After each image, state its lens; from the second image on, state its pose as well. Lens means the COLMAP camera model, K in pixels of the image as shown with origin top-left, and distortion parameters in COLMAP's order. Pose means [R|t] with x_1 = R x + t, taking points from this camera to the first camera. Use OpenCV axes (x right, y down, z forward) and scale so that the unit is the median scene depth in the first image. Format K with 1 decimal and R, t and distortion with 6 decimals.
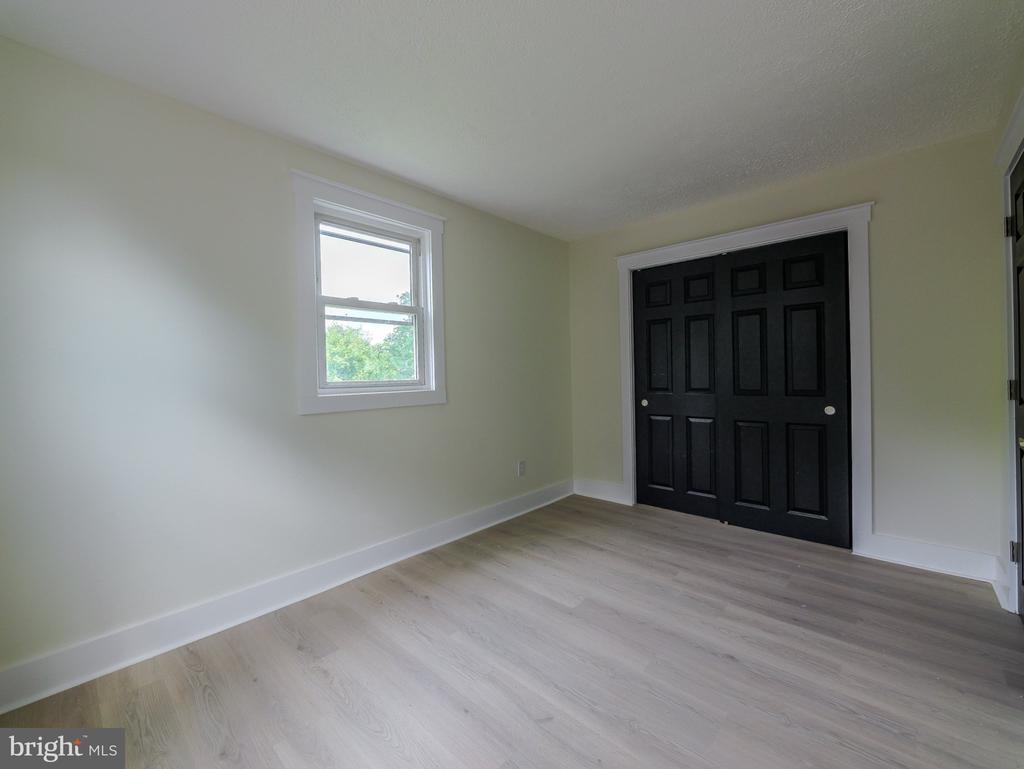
lens RADIAL K [[428.3, 0, 507.7], [0, 428.3, 379.9], [0, 0, 1]] dist [-0.001115, -0.000313]
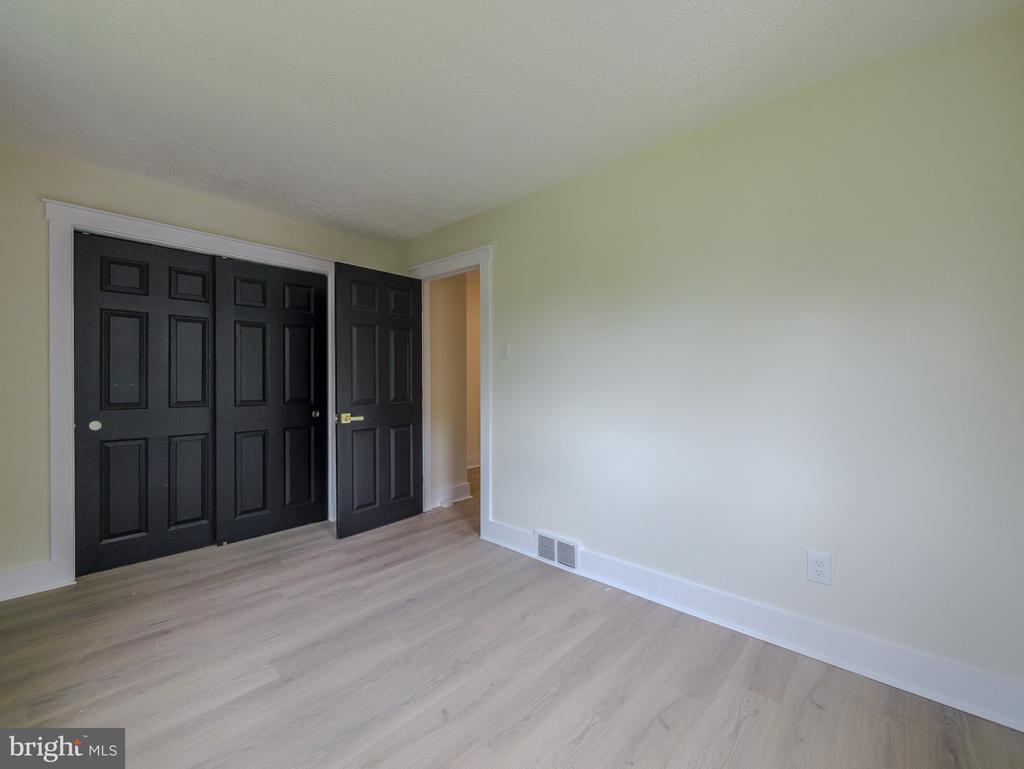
lens RADIAL K [[423.5, 0, 506.9], [0, 423.5, 384.7], [0, 0, 1]] dist [-0.001806, -0.000279]
pose [[-0.016771, 0.014284, 0.999757, -0.496599], [0.009291, 0.999857, -0.014129, 0.003615], [-0.999816, 0.009052, -0.016901, 0.447709]]
